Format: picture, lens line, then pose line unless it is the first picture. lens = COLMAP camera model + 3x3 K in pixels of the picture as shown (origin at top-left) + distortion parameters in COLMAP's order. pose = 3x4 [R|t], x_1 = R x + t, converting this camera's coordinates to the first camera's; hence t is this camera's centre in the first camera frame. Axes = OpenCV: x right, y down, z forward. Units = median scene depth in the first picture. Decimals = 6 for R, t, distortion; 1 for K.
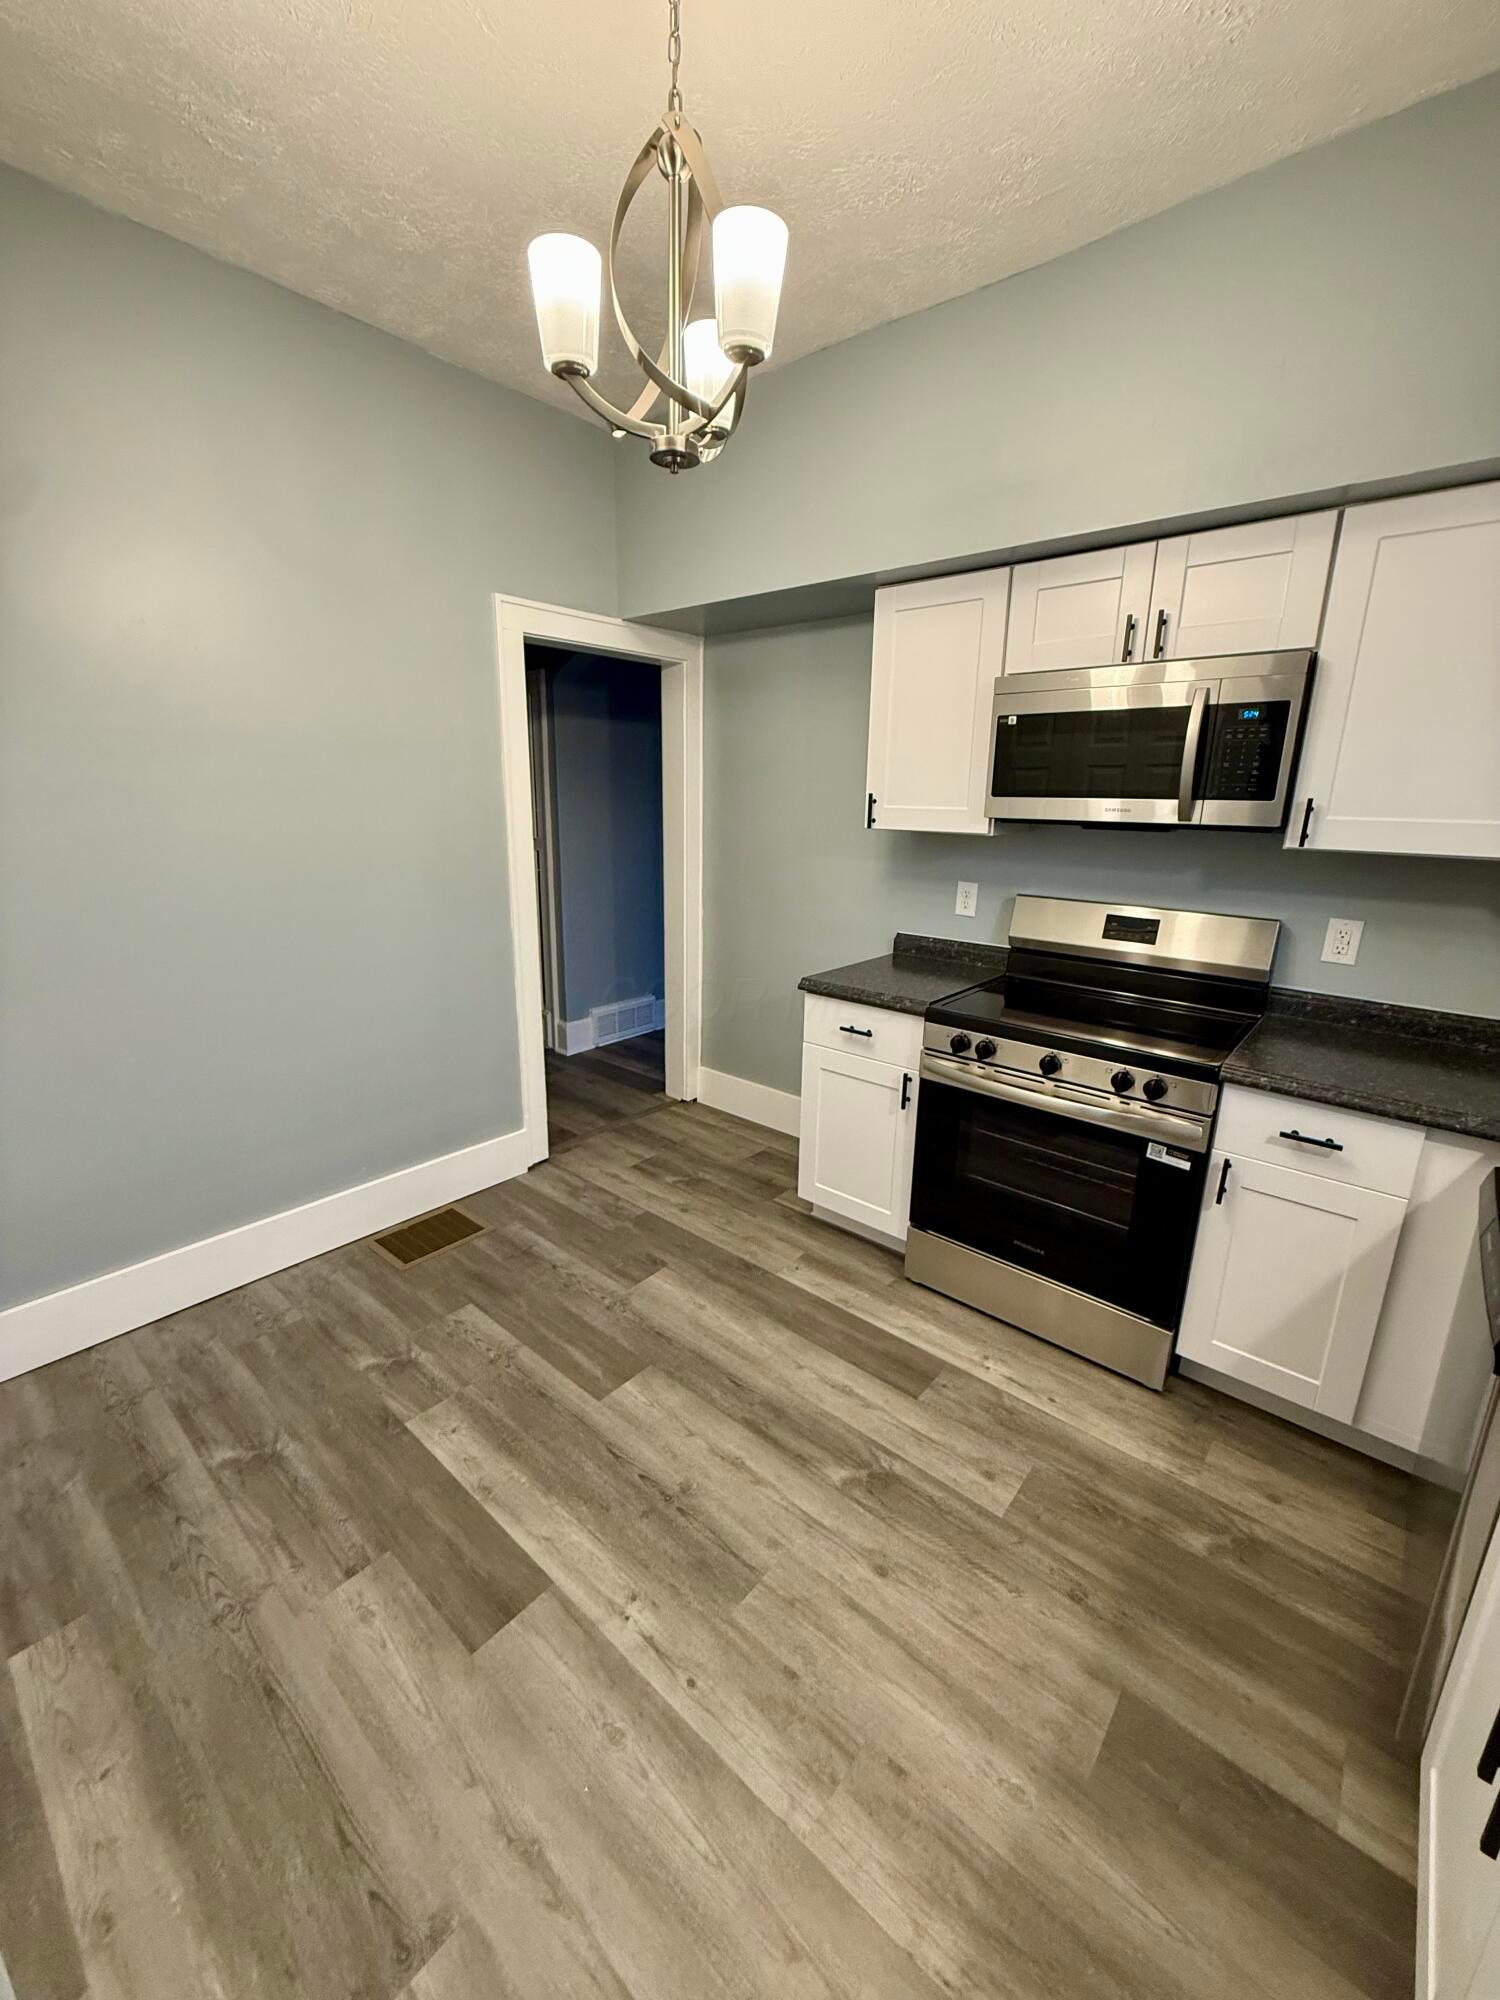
lens RADIAL K [[798.0, 0, 746.6], [0, 798.0, 993.9], [0, 0, 1]] dist [-0.000678, -0.000308]
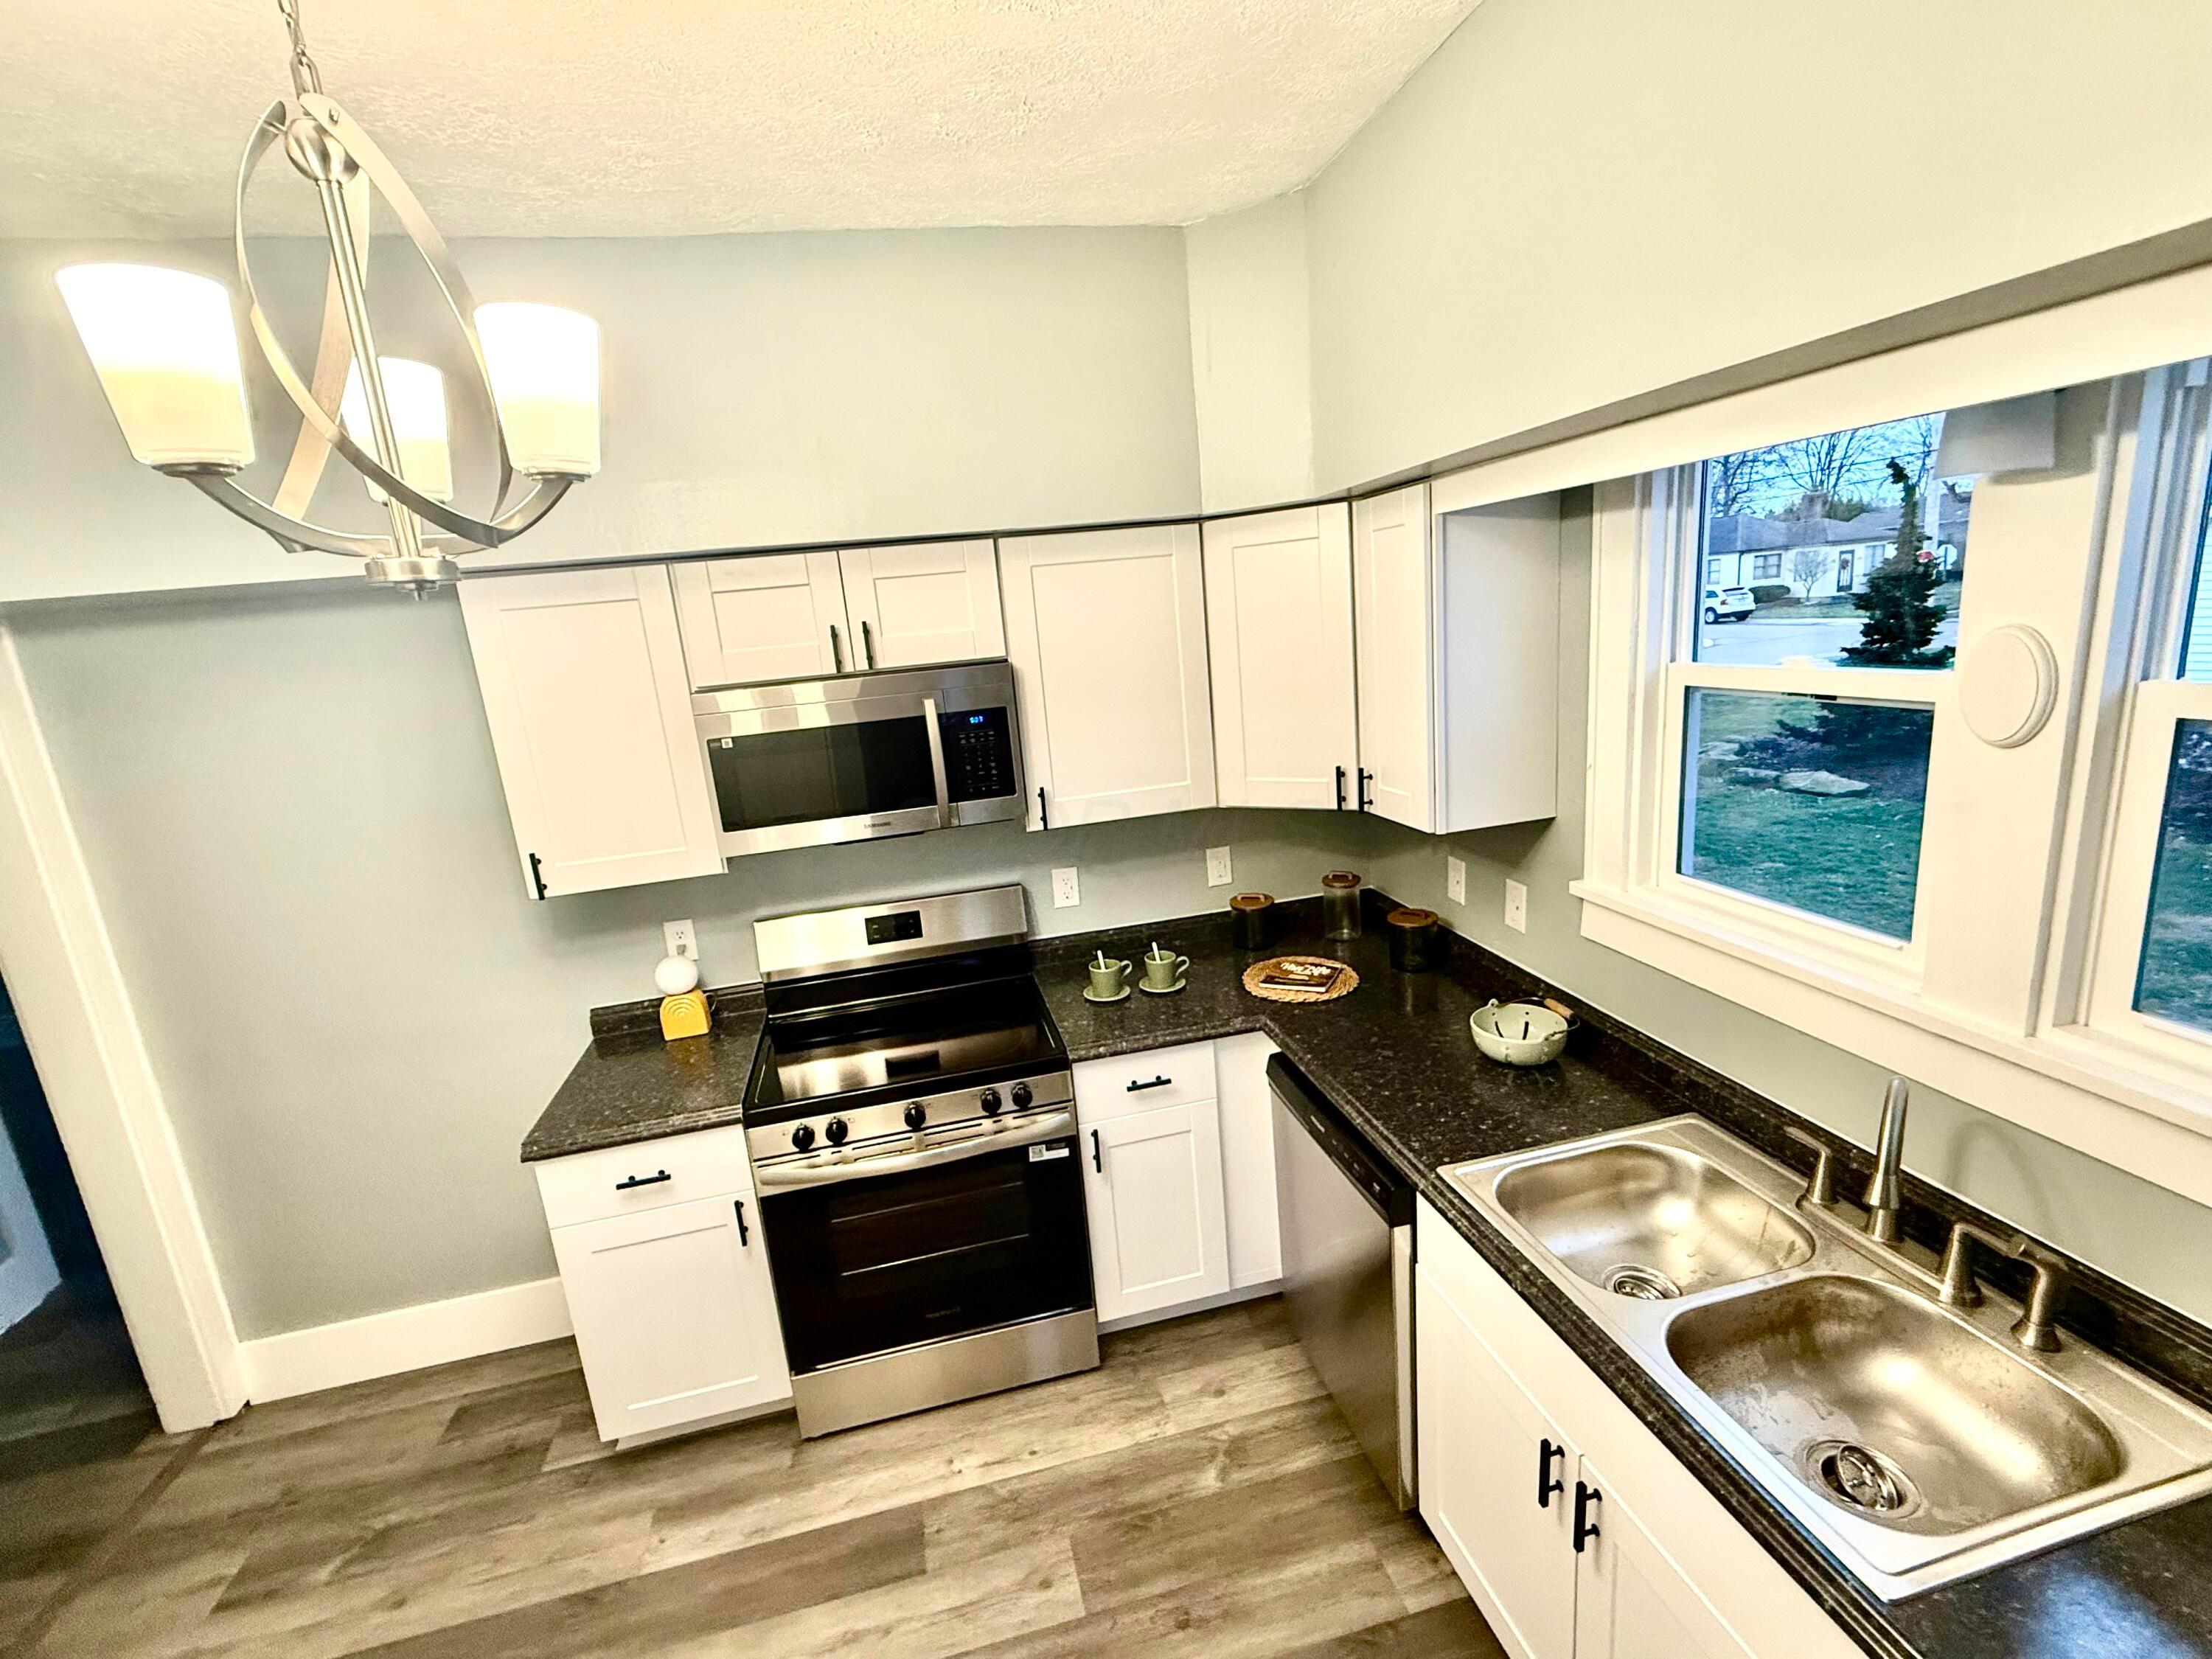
lens RADIAL K [[983.3, 0, 1106.6], [0, 983.3, 825.6], [0, 0, 1]] dist [-0.000434, 0.000105]
pose [[0.588216, -0.245103, 0.770667, -0.281051], [0.291785, 0.953097, 0.080417, -0.264346], [-0.754231, 0.177567, 0.632144, 0.083618]]
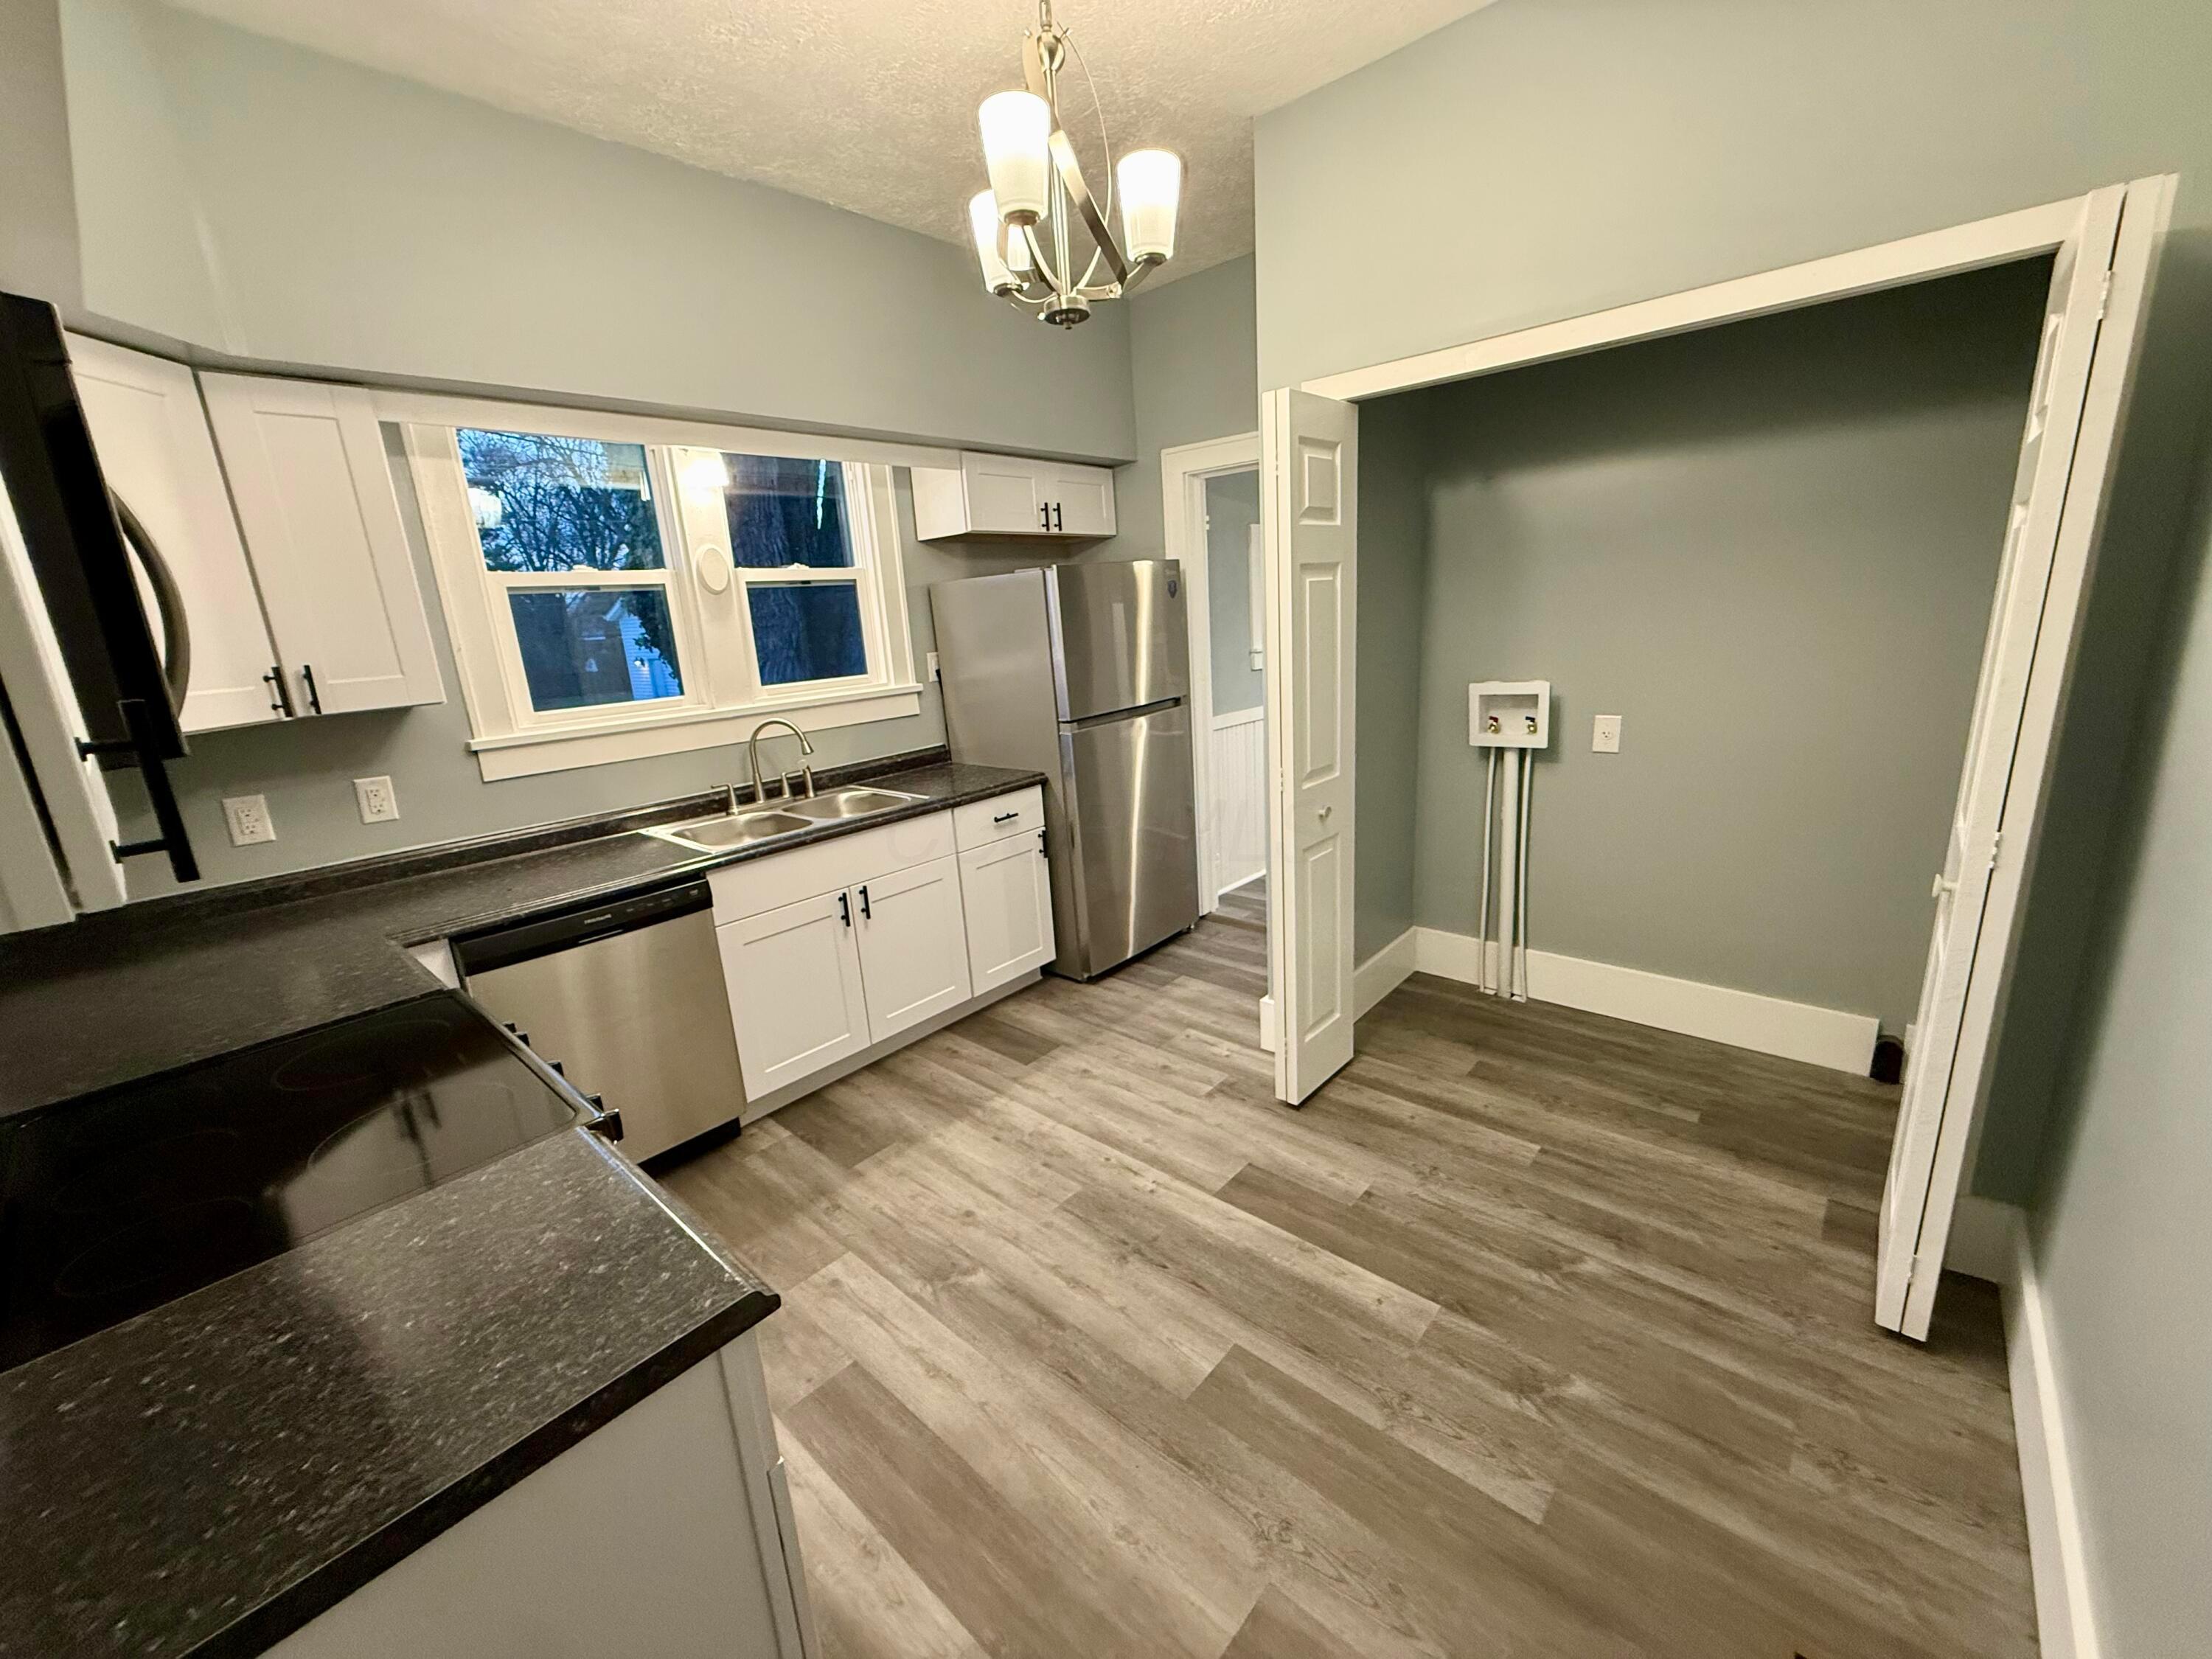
lens RADIAL K [[882.6, 0, 1101.9], [0, 882.6, 833.7], [0, 0, 1]] dist [-0.000678, -0.000308]
pose [[-0.998800, 0.039504, 0.028948, -0.096203], [0.048518, 0.878694, 0.474913, -0.415015], [-0.006675, 0.475748, -0.879556, 1.607918]]
